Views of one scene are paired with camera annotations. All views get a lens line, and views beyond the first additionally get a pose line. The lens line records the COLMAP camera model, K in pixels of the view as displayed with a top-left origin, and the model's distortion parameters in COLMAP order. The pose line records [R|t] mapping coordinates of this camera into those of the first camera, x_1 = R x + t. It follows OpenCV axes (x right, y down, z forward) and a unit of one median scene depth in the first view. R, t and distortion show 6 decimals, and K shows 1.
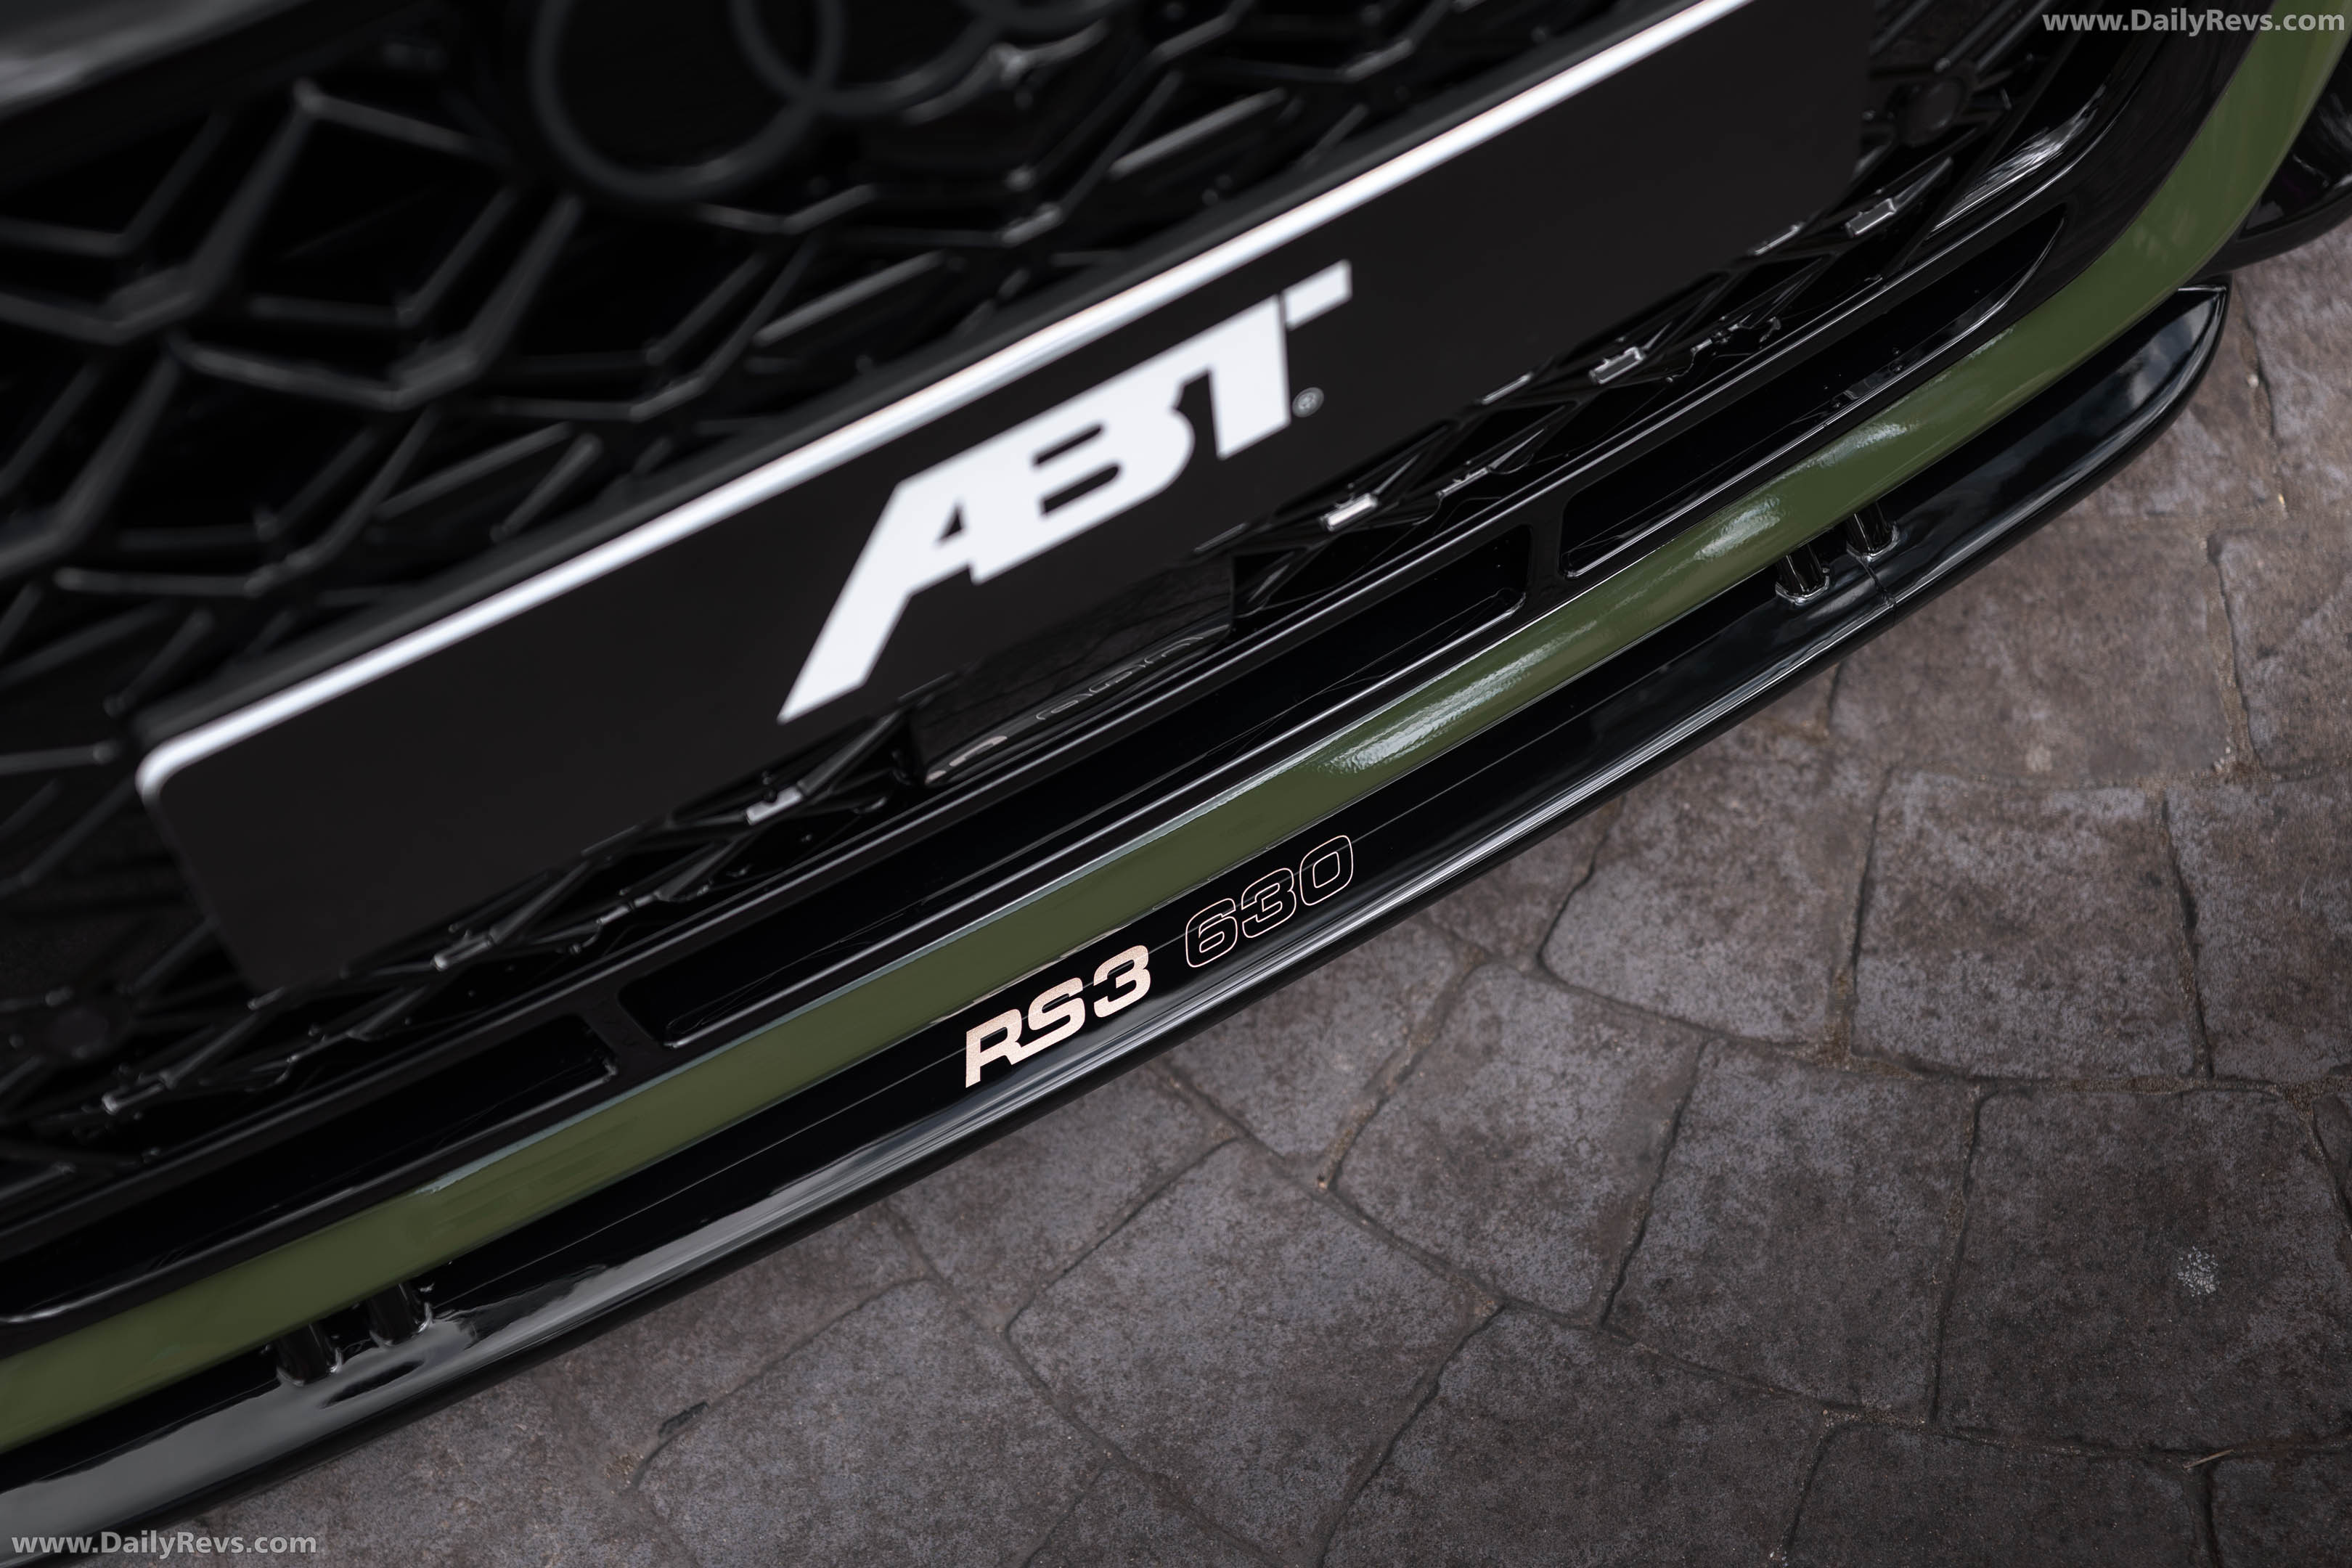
lens RADIAL K [[3839.0, 0, 1182.9], [0, 3839.0, 788.7], [0, 0, 1]] dist [0.000733, 0.000000]
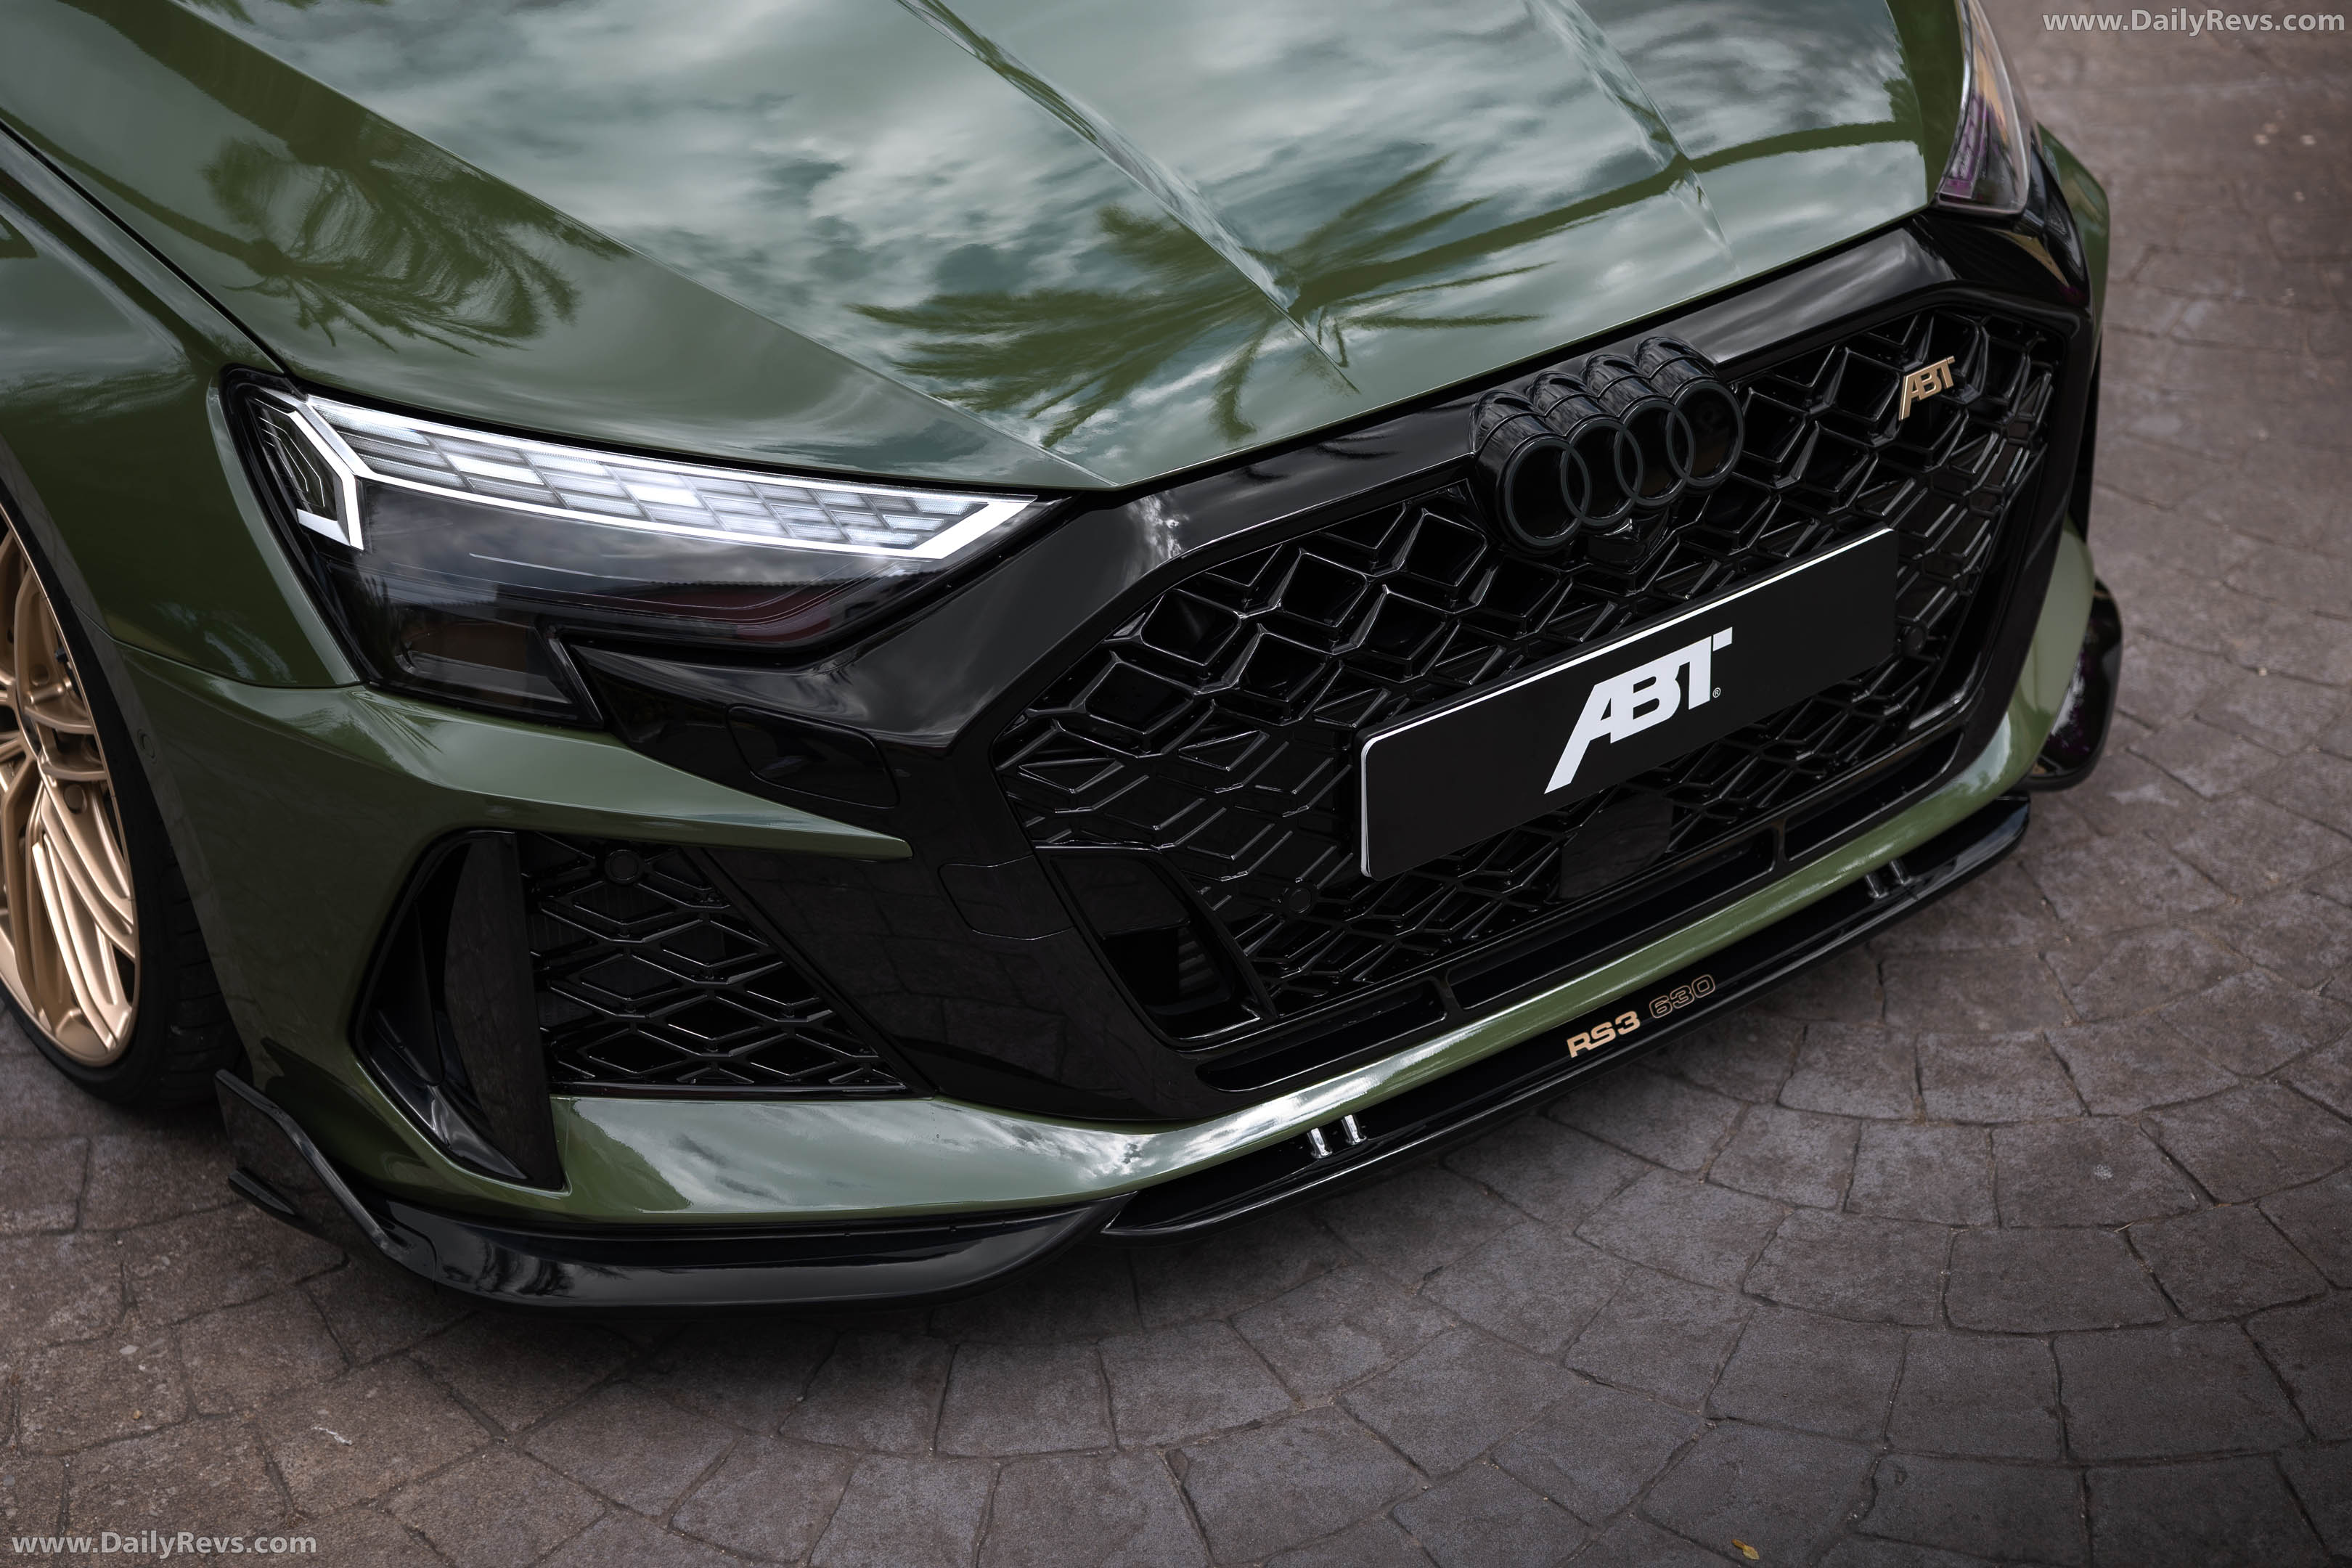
lens RADIAL K [[3948.5, 0, 1171.9], [0, 3948.5, 784.4], [0, 0, 1]] dist [-0.015159, 0.000000]
pose [[0.992938, -0.038729, 0.112137, -0.500823], [0.087825, 0.875423, -0.475312, 0.939301], [-0.079759, 0.481803, 0.872642, -1.019496]]
